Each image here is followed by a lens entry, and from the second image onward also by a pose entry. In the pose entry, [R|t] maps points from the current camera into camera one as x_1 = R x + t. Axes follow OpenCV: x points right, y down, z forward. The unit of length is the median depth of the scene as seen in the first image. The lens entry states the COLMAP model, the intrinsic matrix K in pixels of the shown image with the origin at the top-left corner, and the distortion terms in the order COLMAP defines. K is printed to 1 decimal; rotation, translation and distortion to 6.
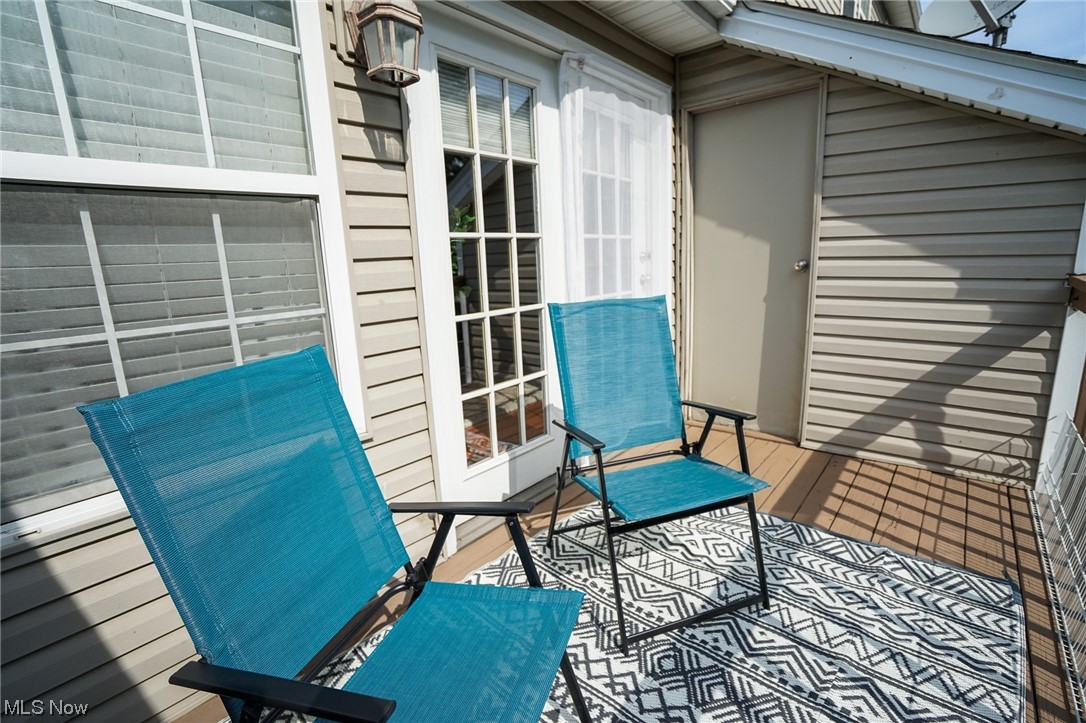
lens RADIAL K [[503.6, 0, 543.0], [0, 503.6, 361.5], [0, 0, 1]] dist [-0.063807, 0.024666]
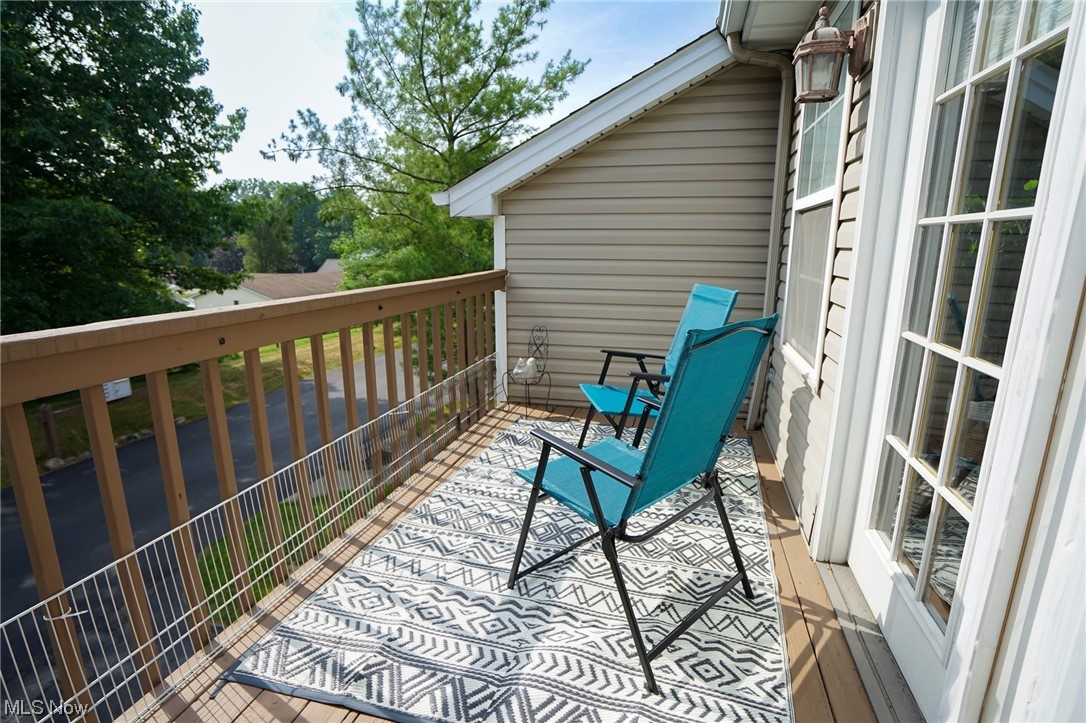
lens RADIAL K [[503.6, 0, 543.0], [0, 503.6, 361.5], [0, 0, 1]] dist [-0.063807, 0.024666]
pose [[-0.899808, 0.133994, -0.415200, 0.749344], [-0.059709, 0.904893, 0.421430, -0.389771], [0.432181, 0.403997, -0.806230, 1.647490]]
